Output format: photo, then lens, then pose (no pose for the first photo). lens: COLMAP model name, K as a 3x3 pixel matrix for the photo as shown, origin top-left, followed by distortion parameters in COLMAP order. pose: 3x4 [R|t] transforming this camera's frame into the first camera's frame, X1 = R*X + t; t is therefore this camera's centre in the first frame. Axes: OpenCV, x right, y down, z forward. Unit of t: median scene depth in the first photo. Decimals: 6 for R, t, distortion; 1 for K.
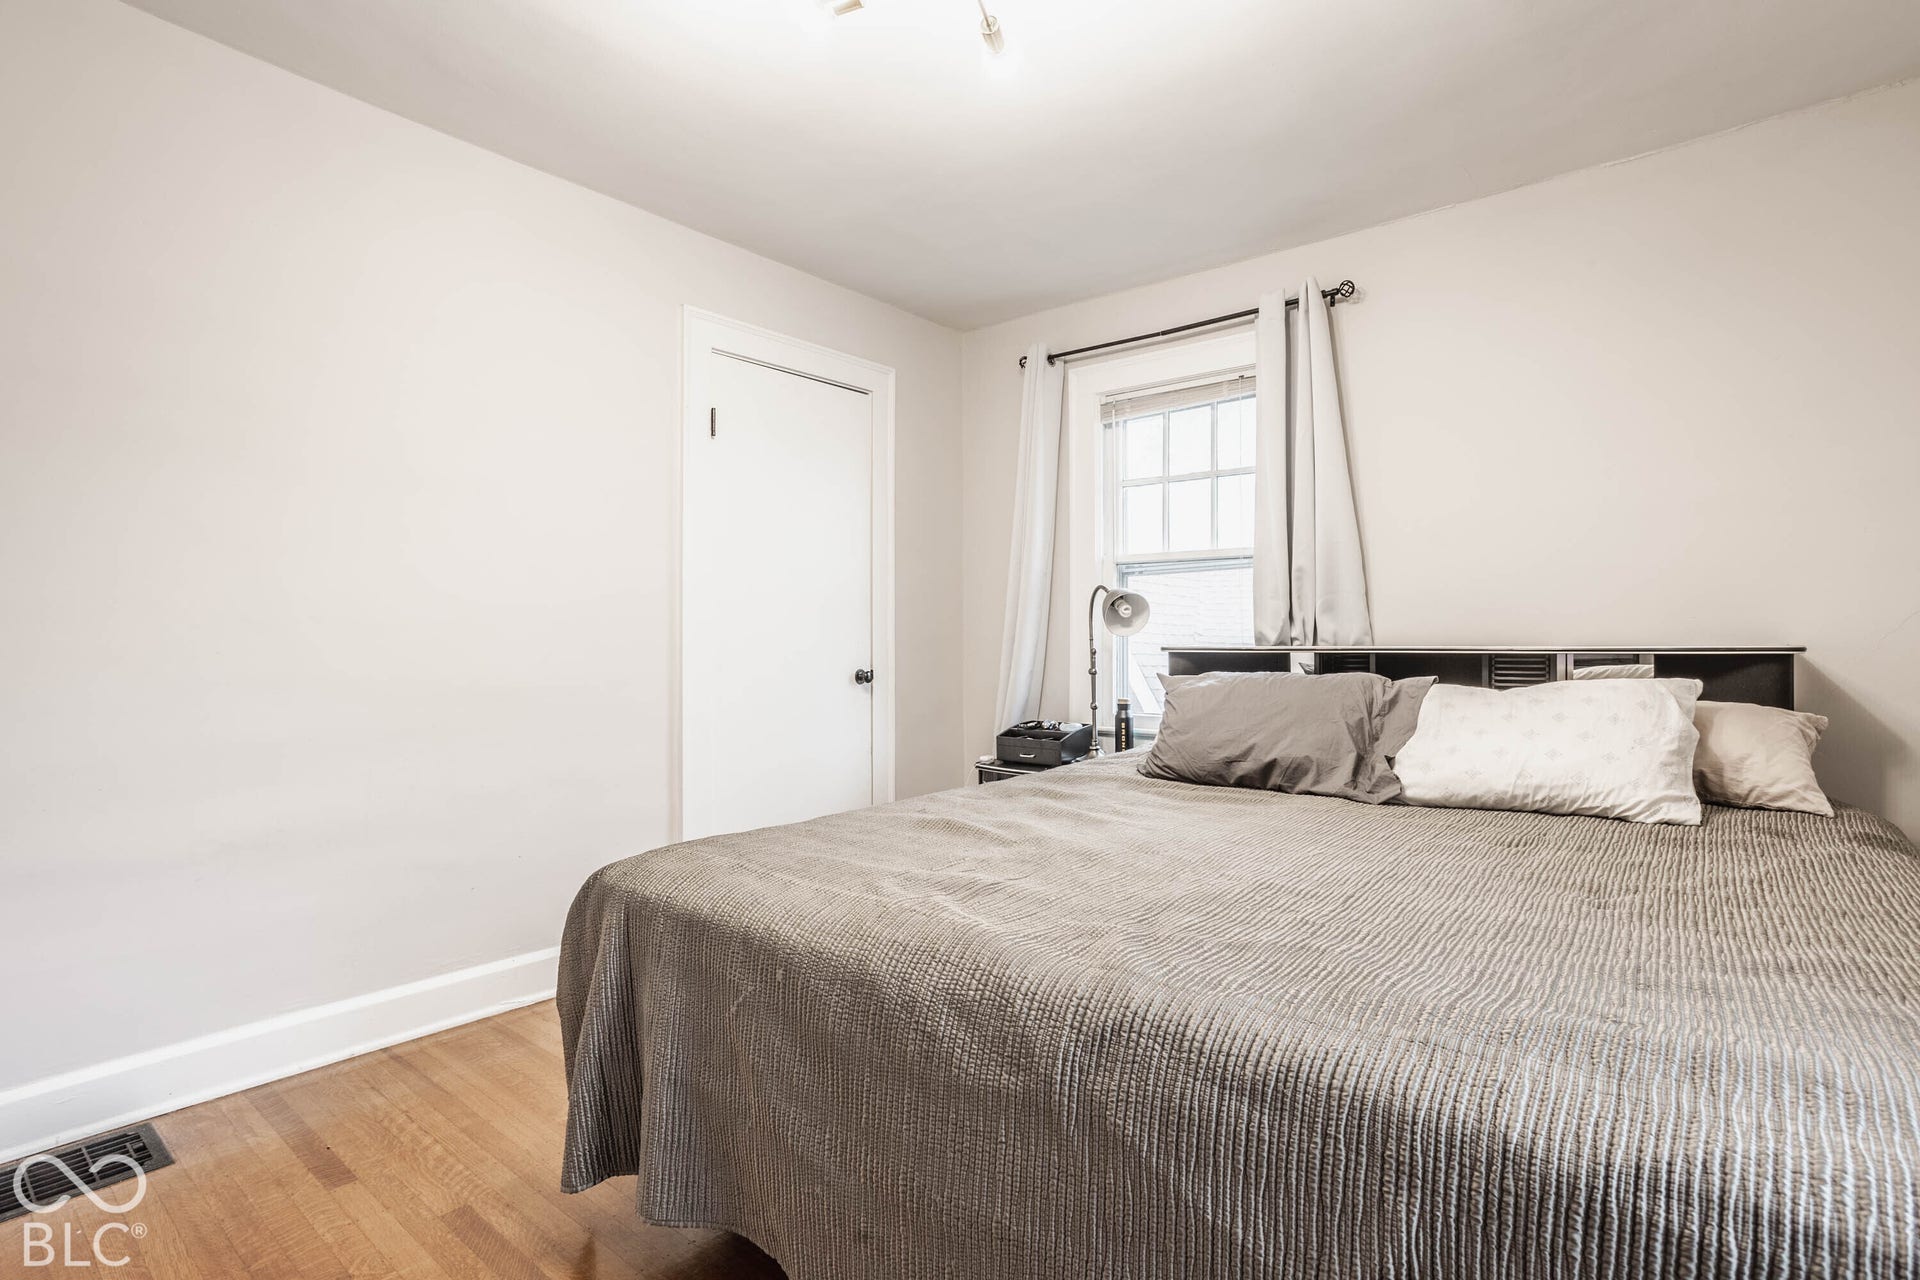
lens RADIAL K [[944.2, 0, 967.1], [0, 944.2, 639.7], [0, 0, 1]] dist [-0.019243, 0.000436]
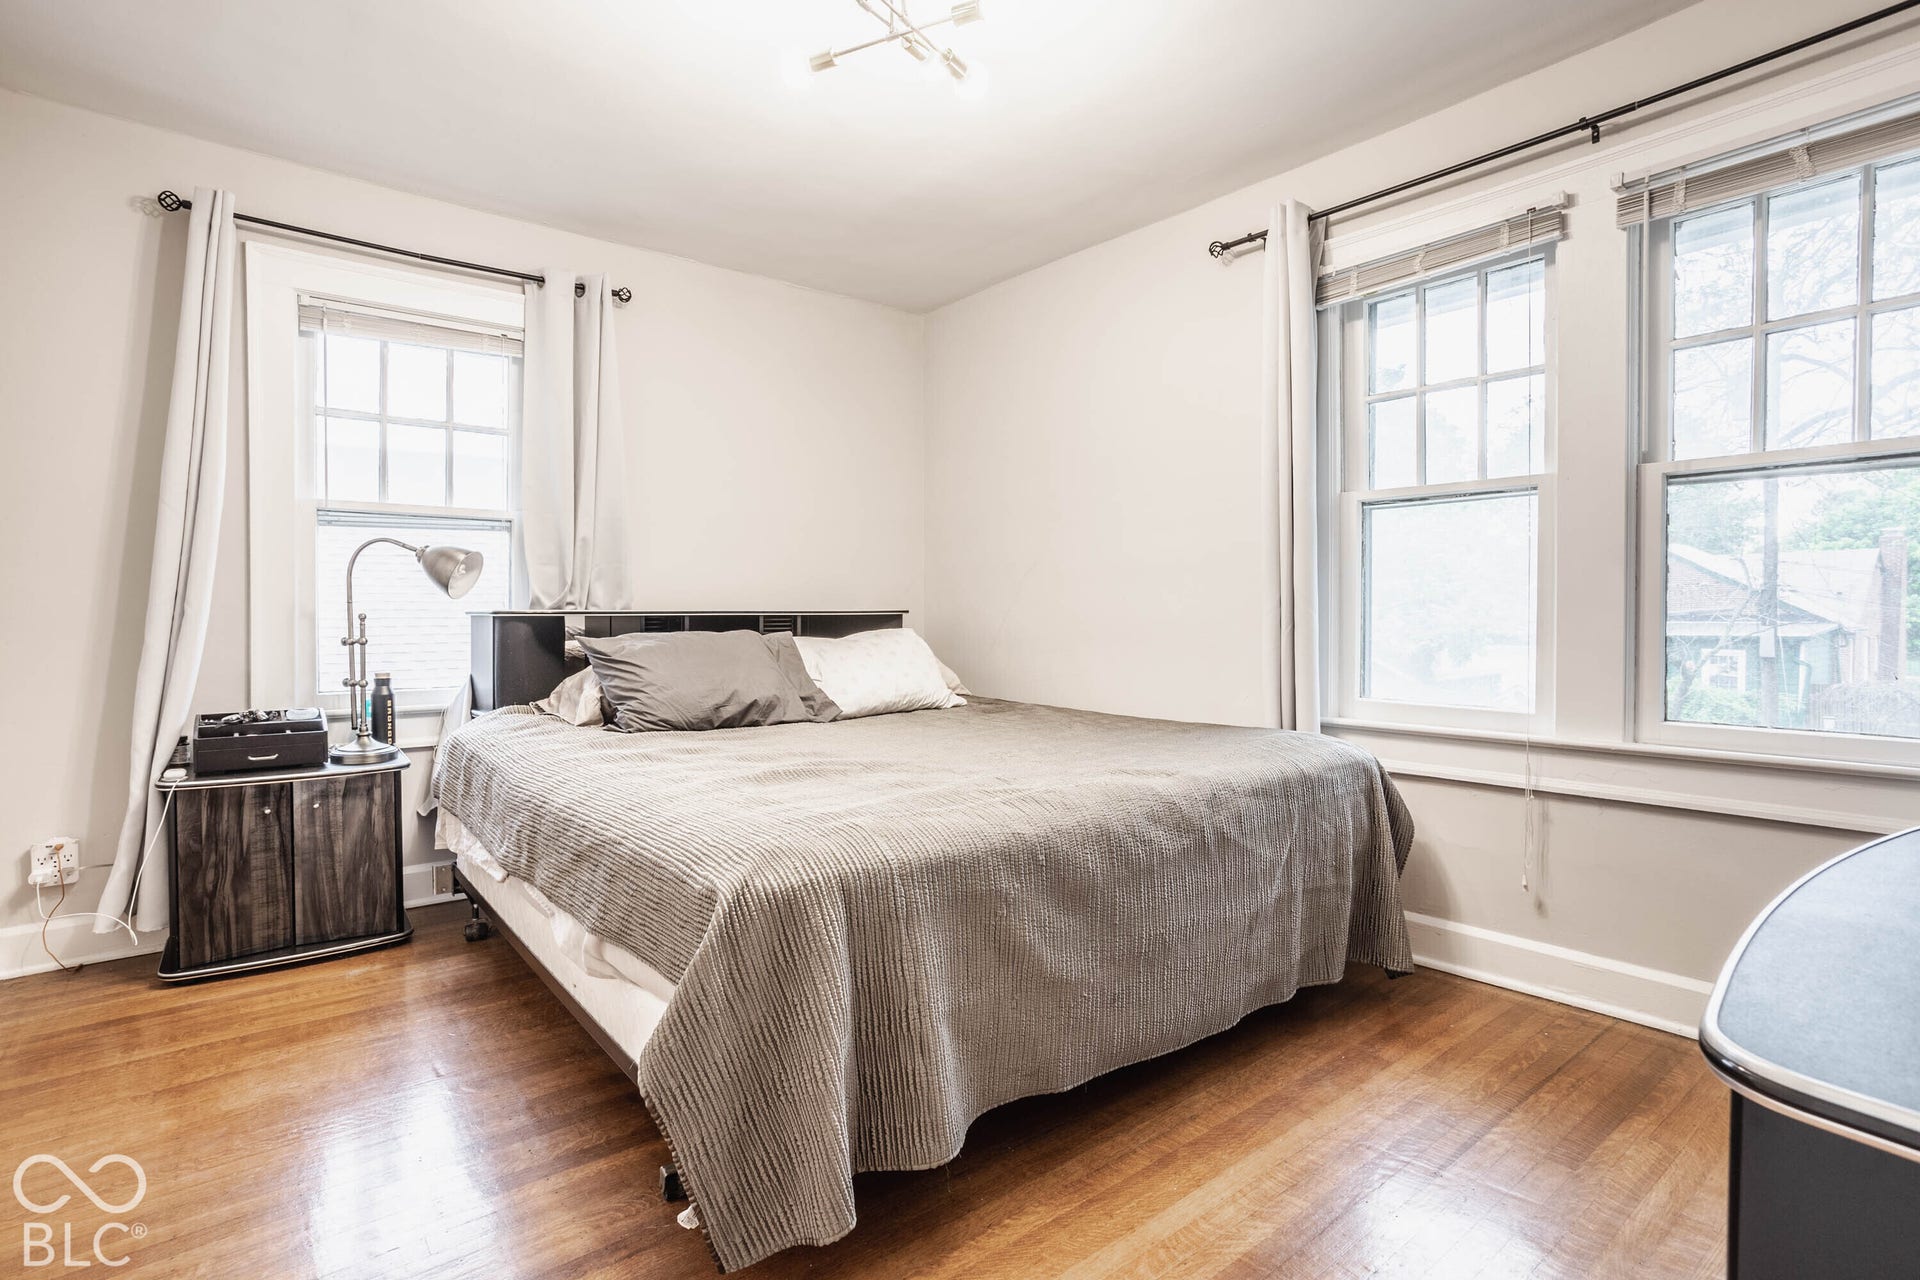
lens RADIAL K [[944.2, 0, 967.1], [0, 944.2, 639.7], [0, 0, 1]] dist [-0.019243, 0.000436]
pose [[0.208830, -0.027285, 0.977571, -0.792816], [-0.004975, 0.999568, 0.028962, 0.009205], [-0.977939, -0.010912, 0.208605, 0.447171]]
